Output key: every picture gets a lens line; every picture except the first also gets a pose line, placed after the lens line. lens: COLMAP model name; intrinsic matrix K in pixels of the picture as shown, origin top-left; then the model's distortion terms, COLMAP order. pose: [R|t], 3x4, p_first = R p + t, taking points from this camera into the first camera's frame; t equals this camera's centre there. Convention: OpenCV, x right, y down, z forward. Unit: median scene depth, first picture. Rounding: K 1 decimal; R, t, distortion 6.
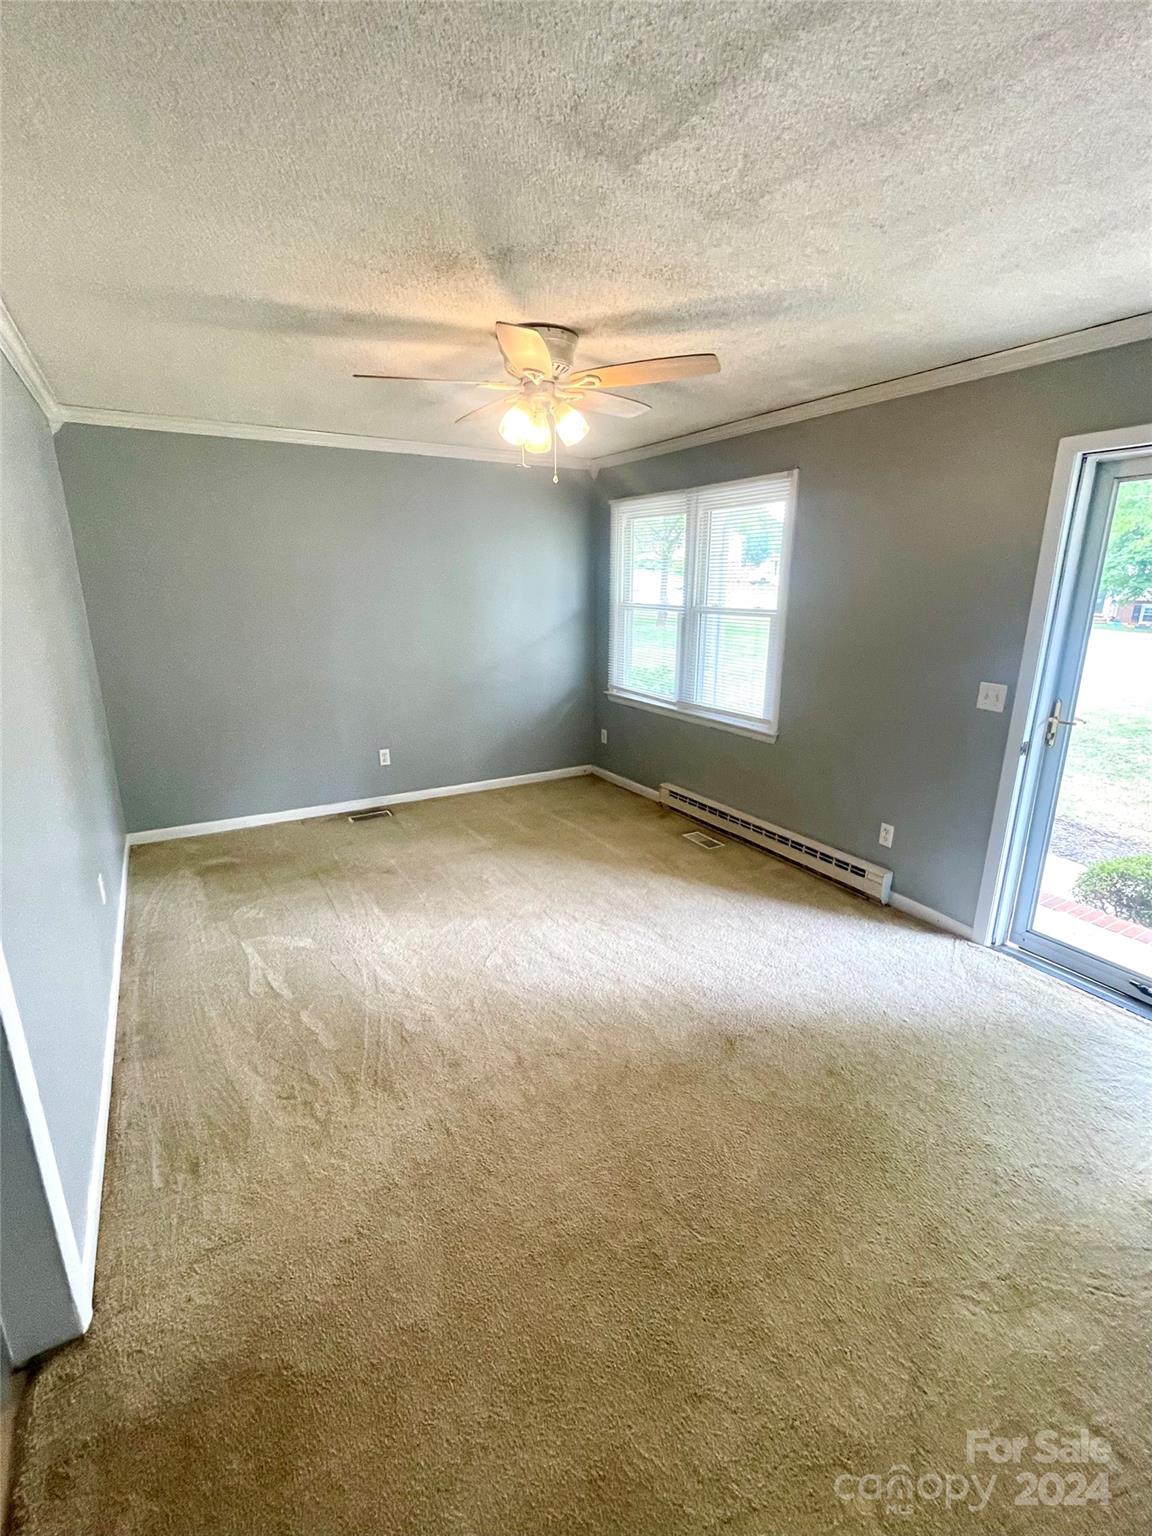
lens RADIAL K [[678.3, 0, 583.2], [0, 678.3, 771.4], [0, 0, 1]] dist [-0.002148, -0.000331]
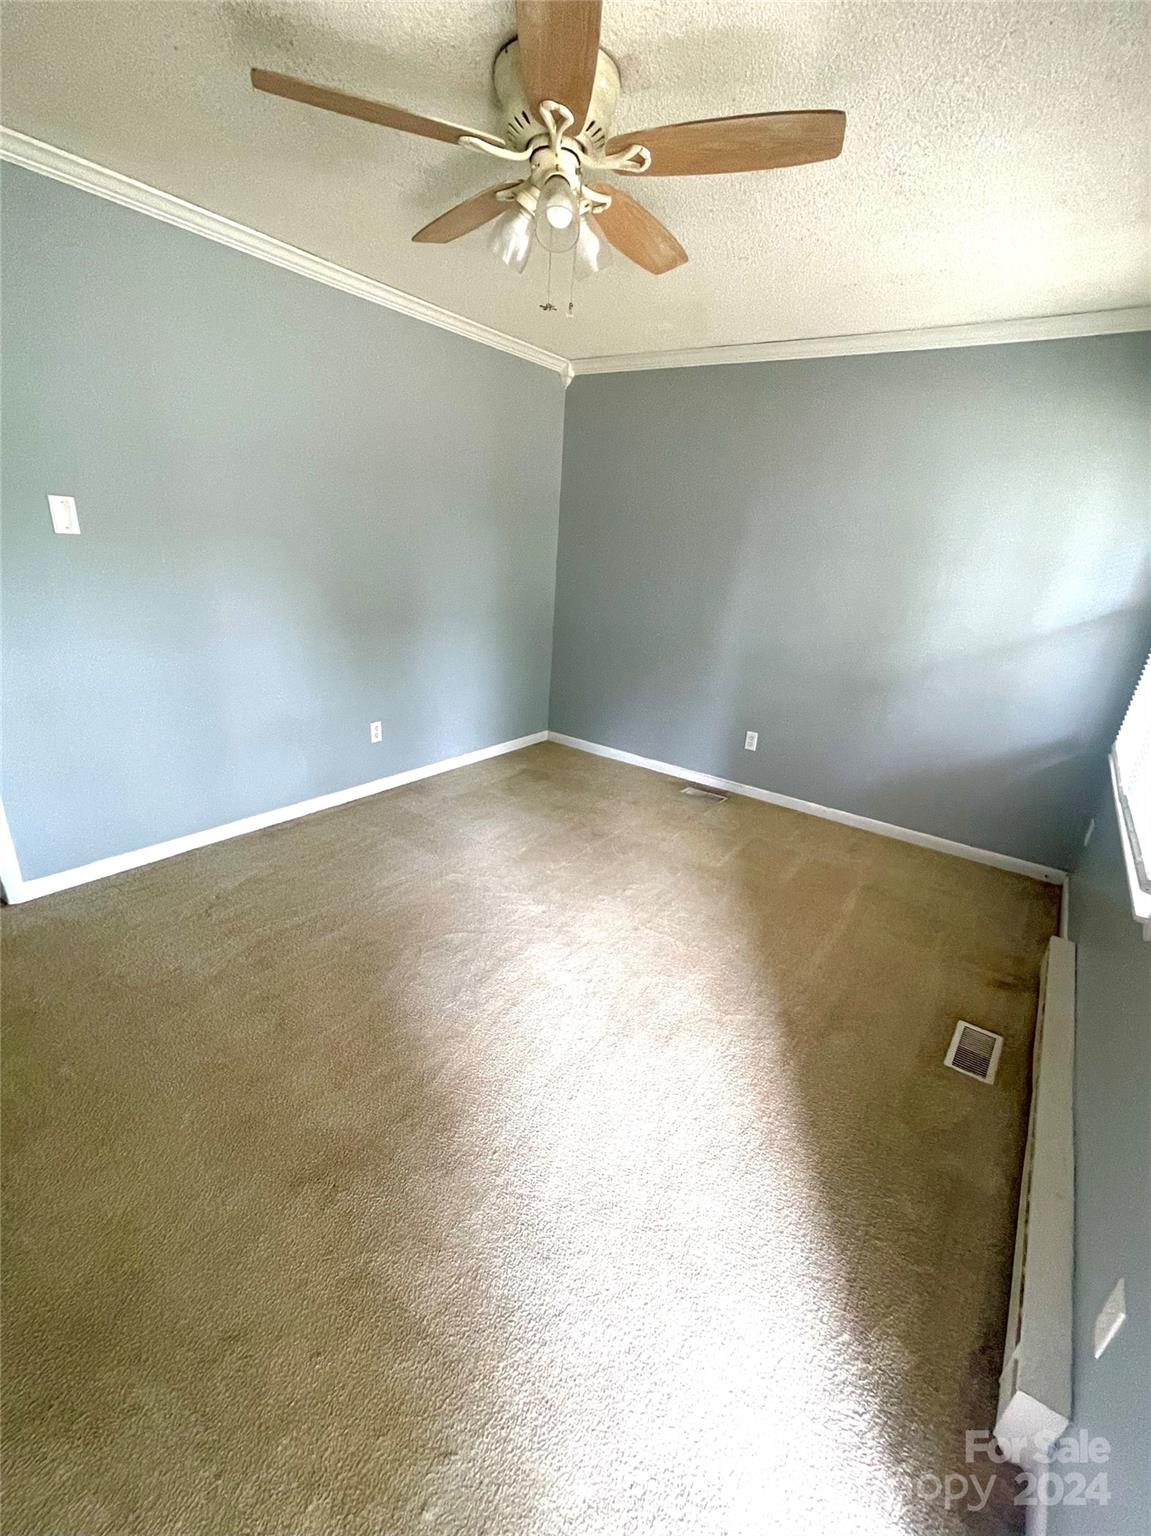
lens RADIAL K [[678.3, 0, 582.7], [0, 678.3, 771.4], [0, 0, 1]] dist [-0.002148, -0.000331]
pose [[0.410571, 0.324510, -0.852129, 0.512050], [-0.315447, 0.927373, 0.201176, -0.125905], [0.855526, 0.186205, 0.483119, 0.556404]]
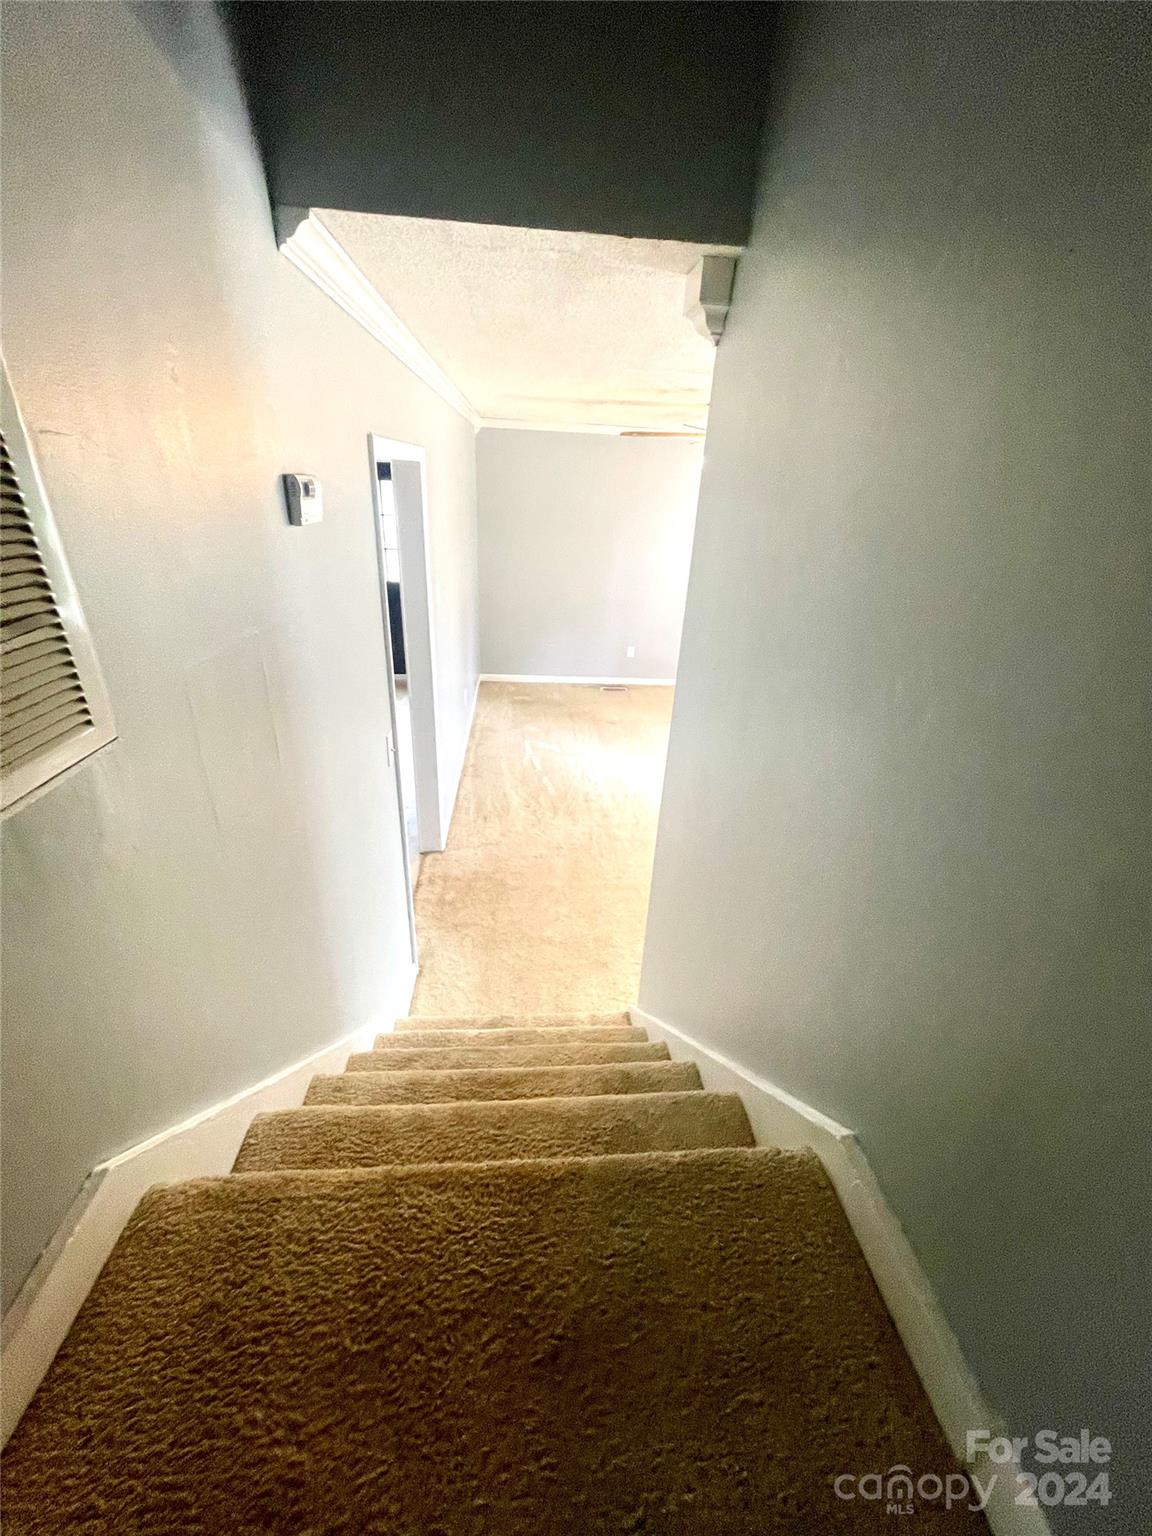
lens RADIAL K [[598.1, 0, 571.8], [0, 598.1, 764.6], [0, 0, 1]] dist [-0.007913, 0.006530]
pose [[0.888090, 0.224193, -0.401289, 0.232975], [-0.160907, 0.969385, 0.185476, -0.004294], [0.430586, -0.100149, 0.896976, -0.341562]]
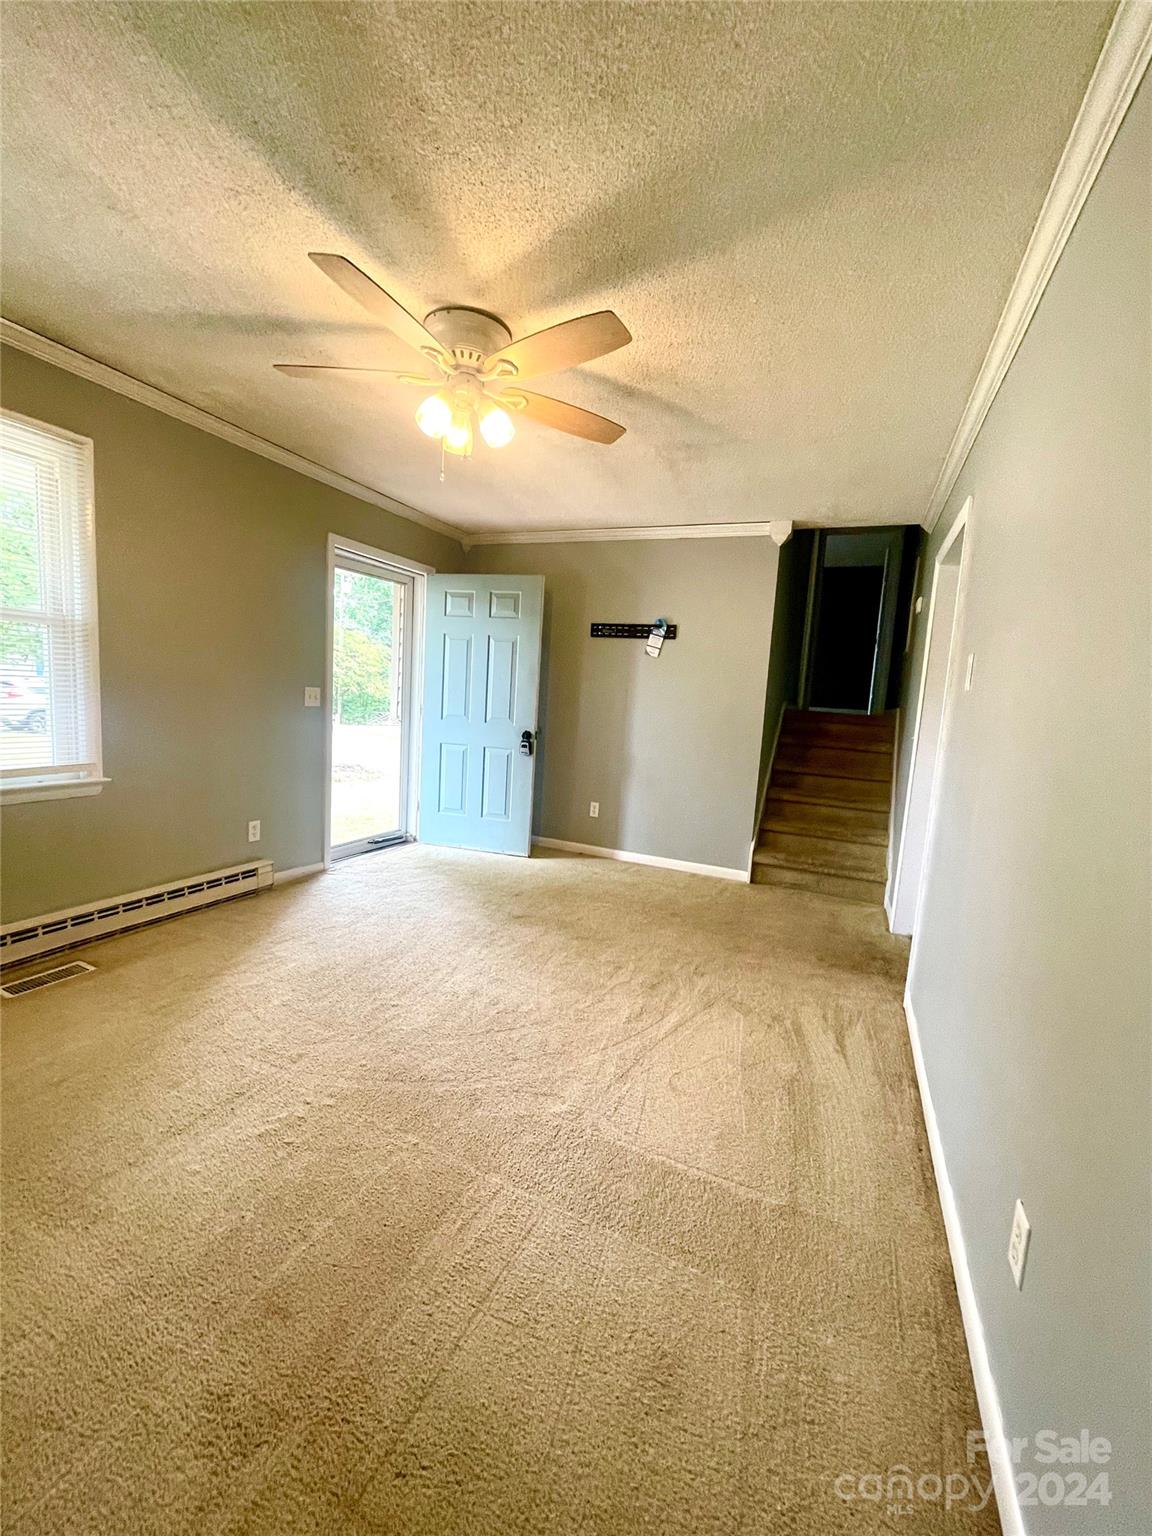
lens RADIAL K [[627.8, 0, 564.9], [0, 627.8, 762.4], [0, 0, 1]] dist [0.001026, 0.000120]
pose [[-0.565543, -0.130435, 0.814339, -0.642078], [0.158883, 0.951686, 0.262775, -0.195732], [-0.809270, 0.277995, -0.517495, 1.044627]]
